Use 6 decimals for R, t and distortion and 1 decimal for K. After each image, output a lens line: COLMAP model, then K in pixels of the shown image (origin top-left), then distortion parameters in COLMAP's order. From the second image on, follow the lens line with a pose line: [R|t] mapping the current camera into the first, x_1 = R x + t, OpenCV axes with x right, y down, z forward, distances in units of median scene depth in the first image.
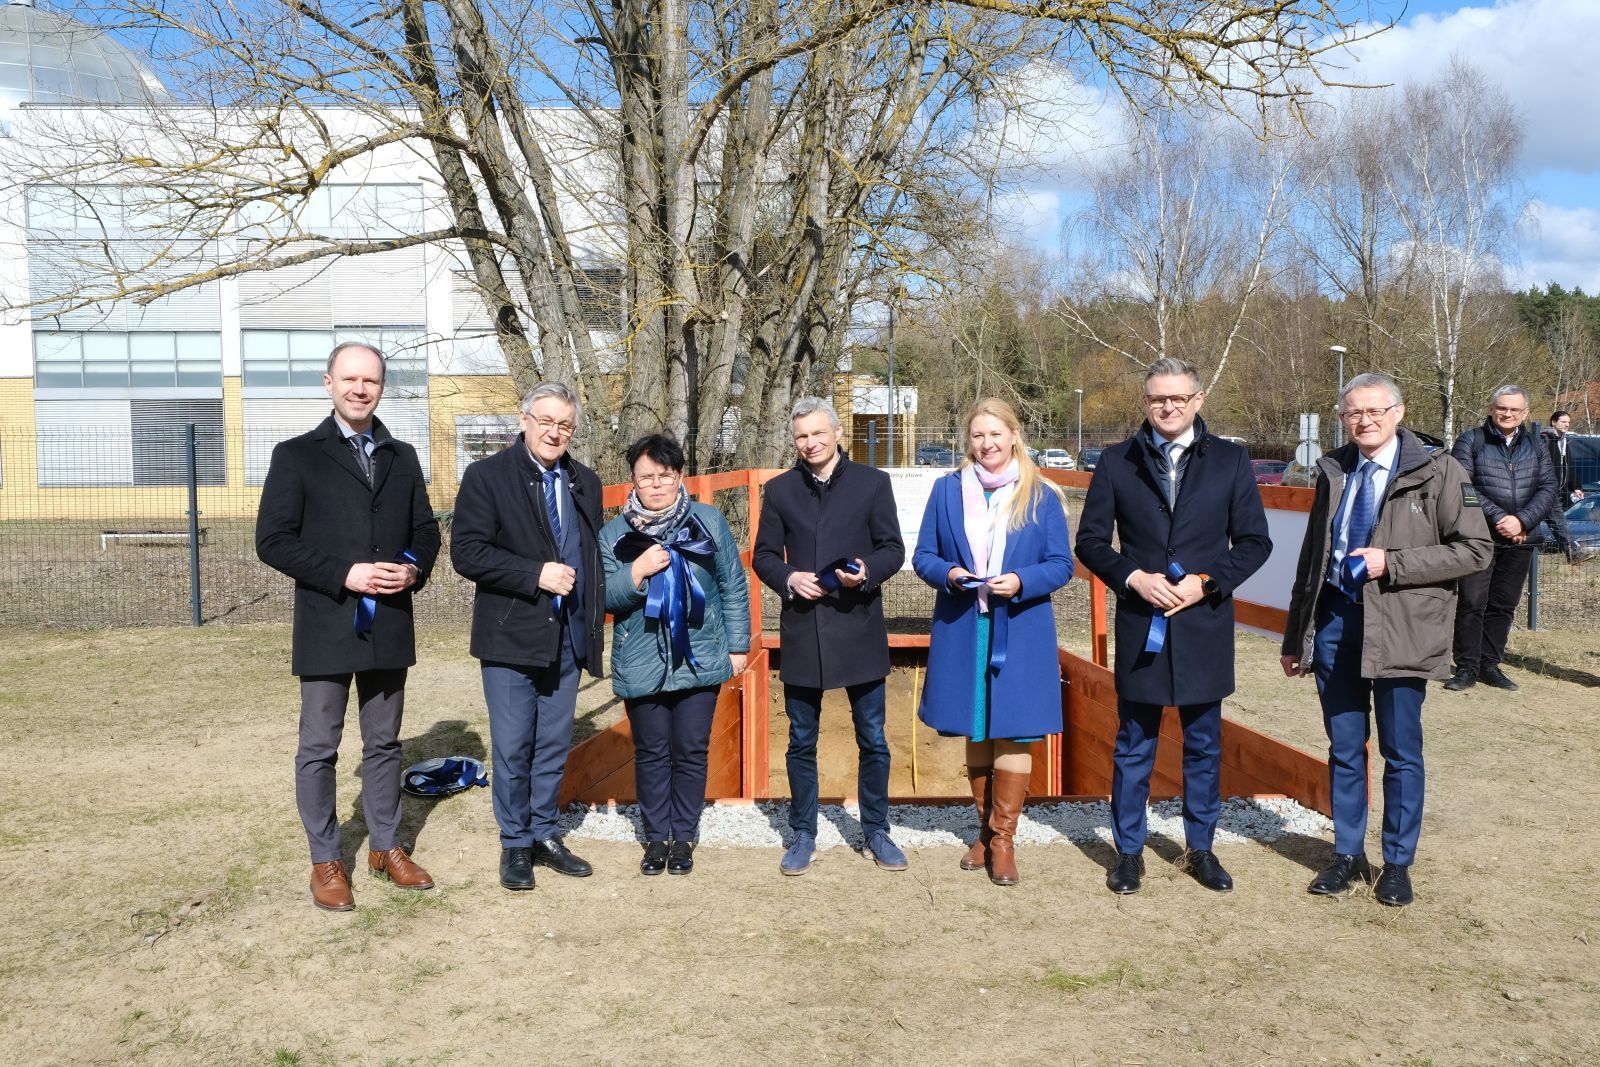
lens RADIAL K [[1344.7, 0, 800.0], [0, 1344.7, 533.5], [0, 0, 1]] dist [0.008618, -0.008562]
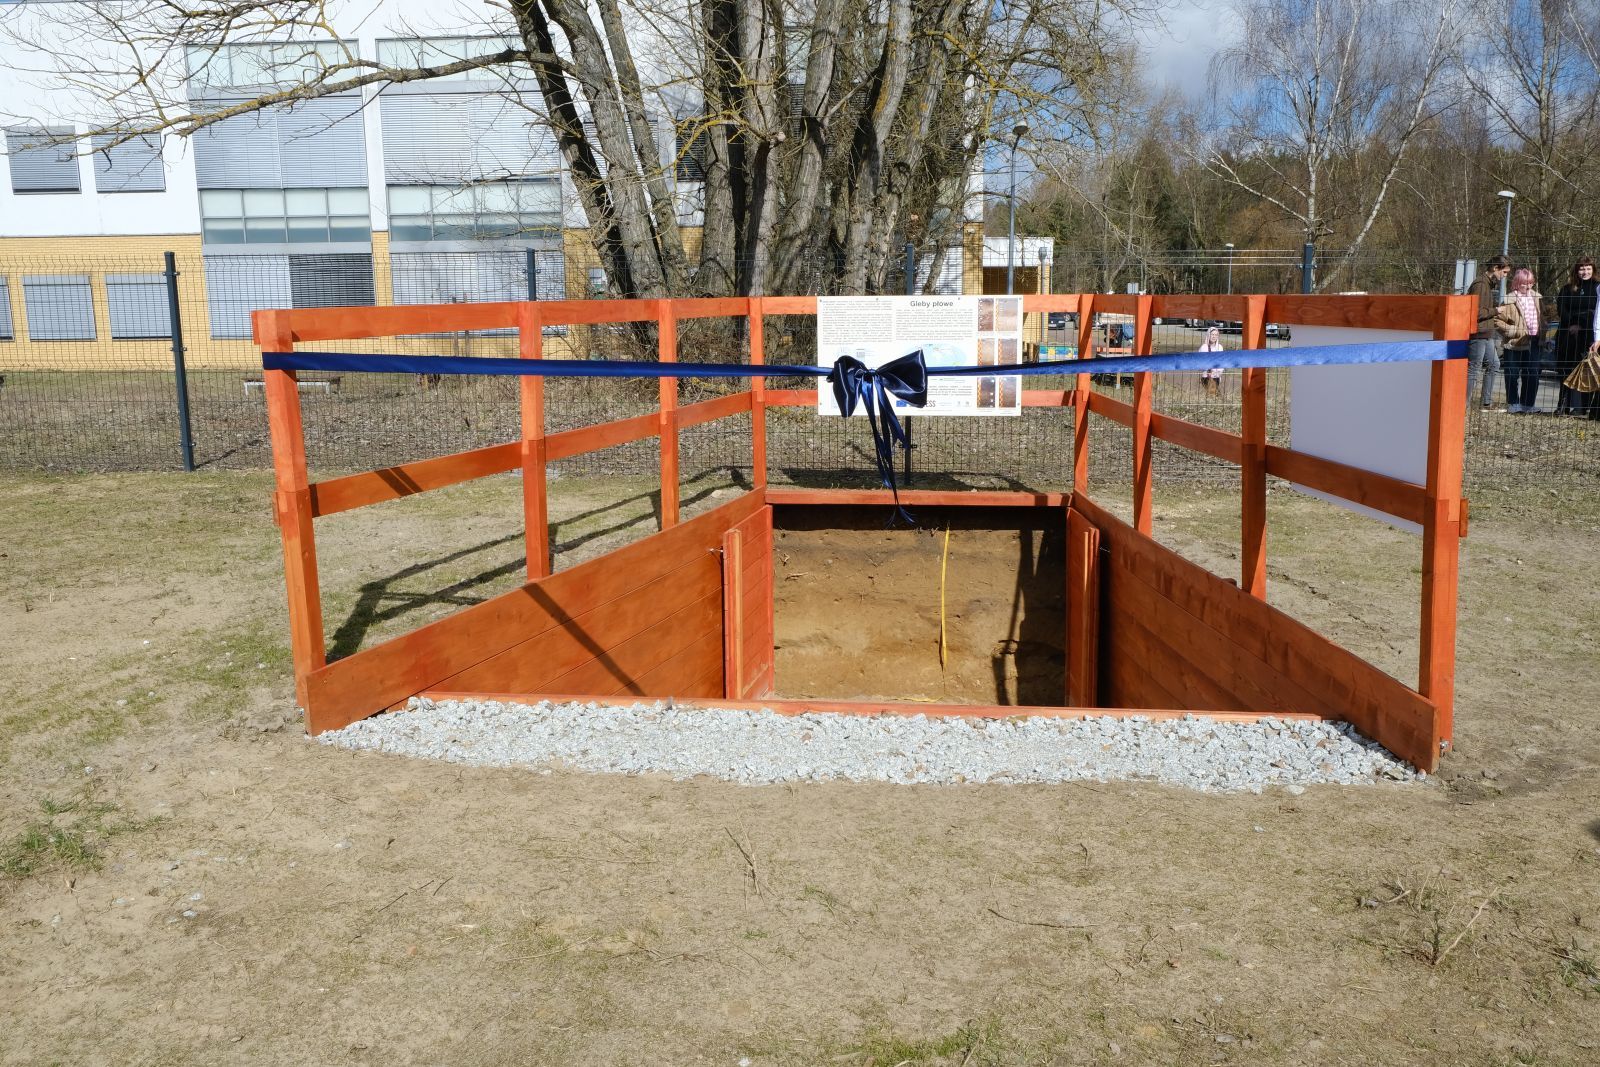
lens RADIAL K [[1296.3, 0, 800.0], [0, 1296.3, 533.5], [0, 0, 1]] dist [-0.006229, -0.003610]
pose [[0.993753, 0.017766, -0.110176, 0.014809], [-0.005401, 0.993747, 0.111528, 0.001681], [0.111469, -0.110236, 0.987635, 0.028420]]
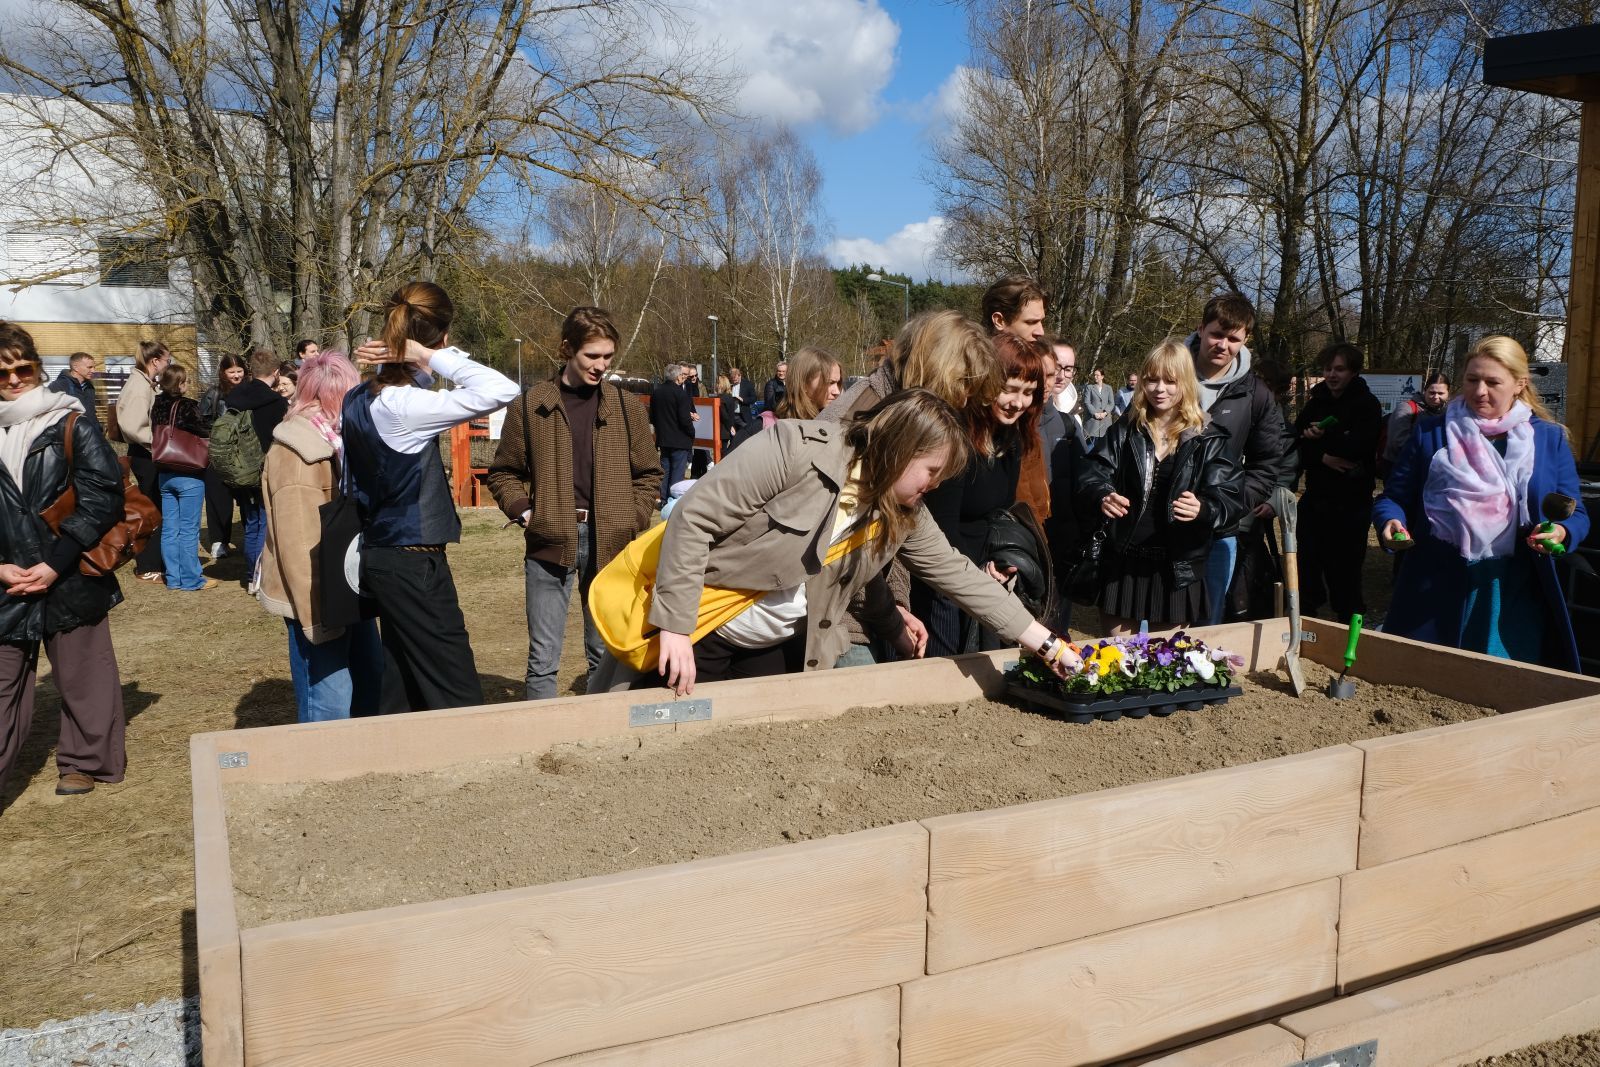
lens RADIAL K [[1296.3, 0, 800.0], [0, 1296.3, 533.5], [0, 0, 1]] dist [-0.006229, -0.003610]
pose [[0.903690, -0.050867, 0.425156, -0.115947], [0.032132, 0.998175, 0.051128, 0.024097], [-0.426981, -0.032542, 0.903675, -0.295825]]
